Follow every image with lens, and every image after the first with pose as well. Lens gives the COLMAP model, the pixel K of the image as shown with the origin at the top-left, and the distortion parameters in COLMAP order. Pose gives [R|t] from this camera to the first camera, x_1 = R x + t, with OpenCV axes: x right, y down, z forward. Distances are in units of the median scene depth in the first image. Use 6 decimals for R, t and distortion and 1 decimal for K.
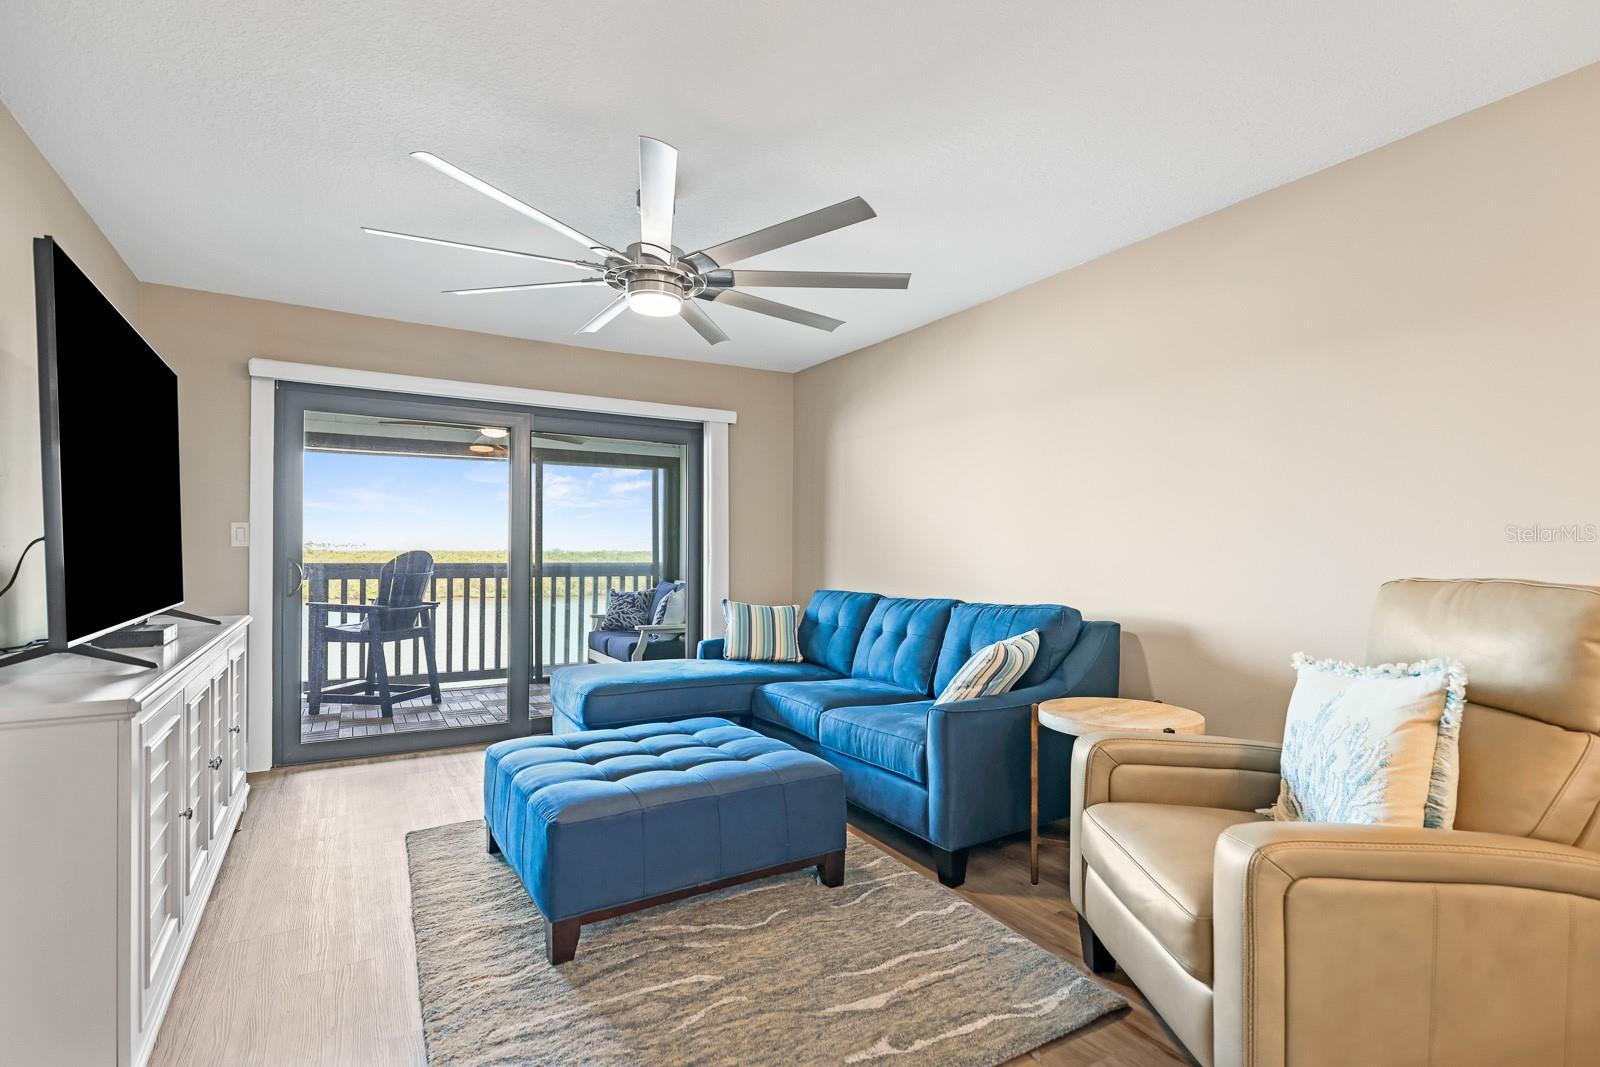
lens RADIAL K [[756.6, 0, 804.4], [0, 756.6, 551.1], [0, 0, 1]] dist [0.005658, 0.000174]
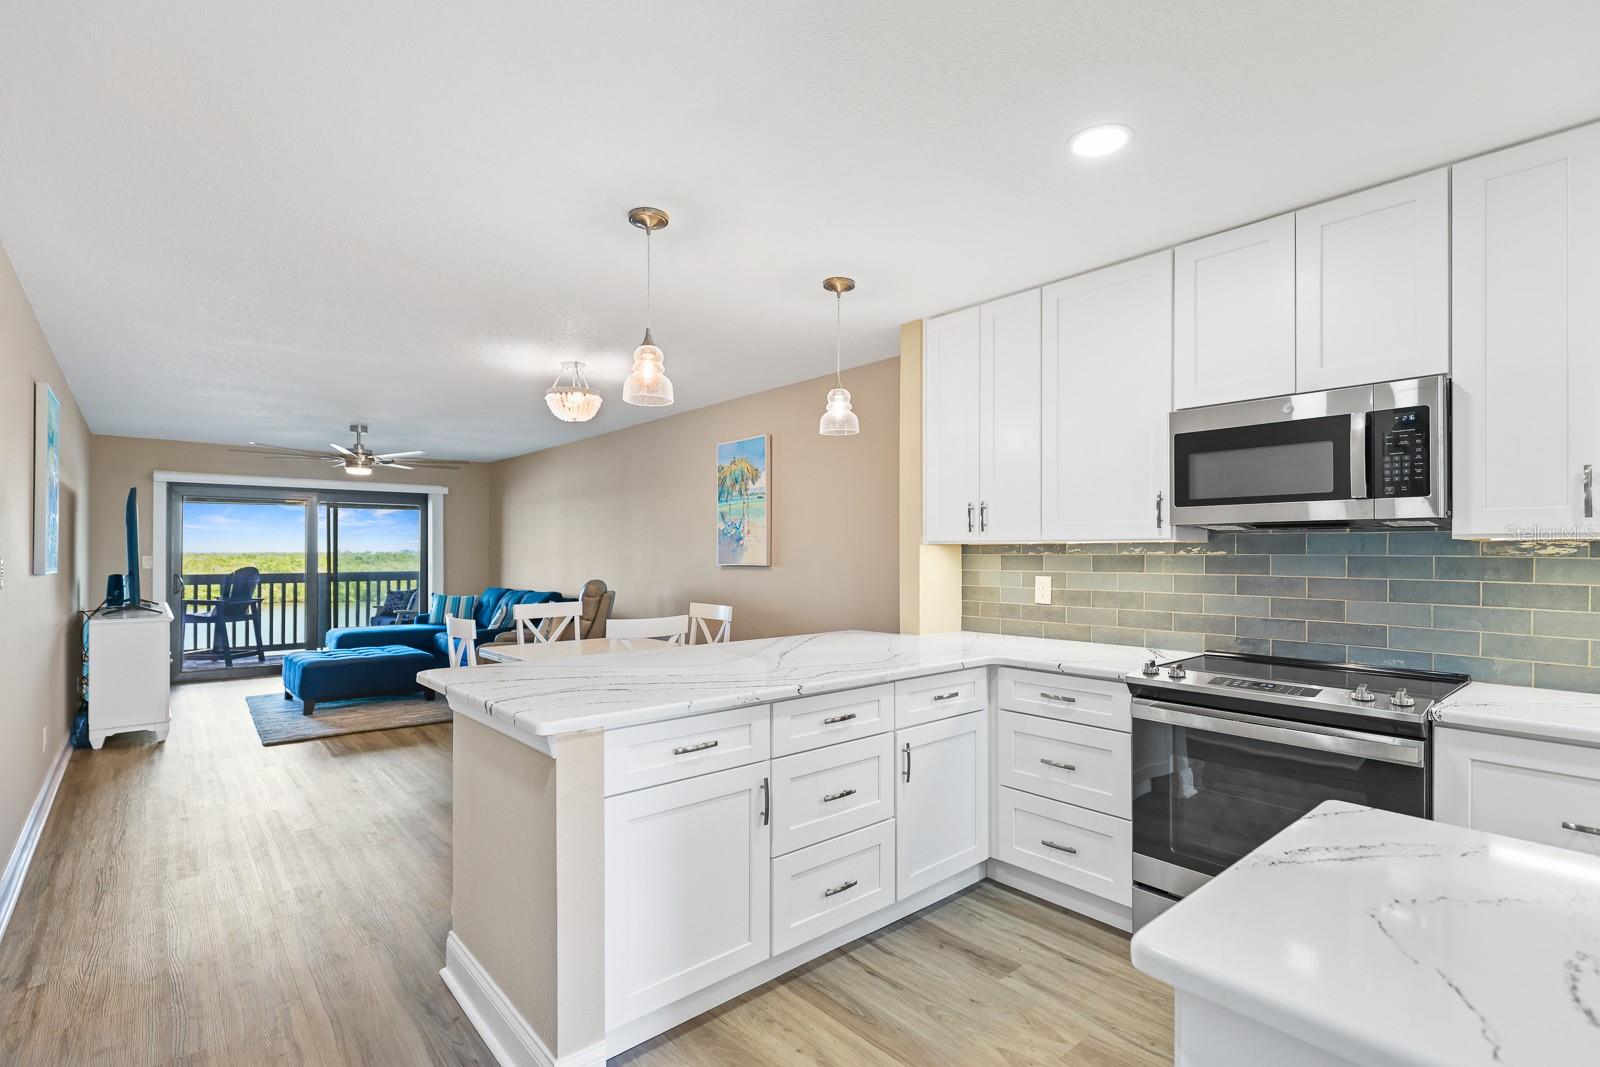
lens RADIAL K [[756.6, 0, 804.4], [0, 756.6, 551.1], [0, 0, 1]] dist [0.005658, 0.000174]
pose [[0.986241, -0.005212, 0.165229, 0.458187], [0.005008, 0.999986, 0.001652, -0.035234], [-0.165236, -0.000802, 0.986254, -0.926193]]
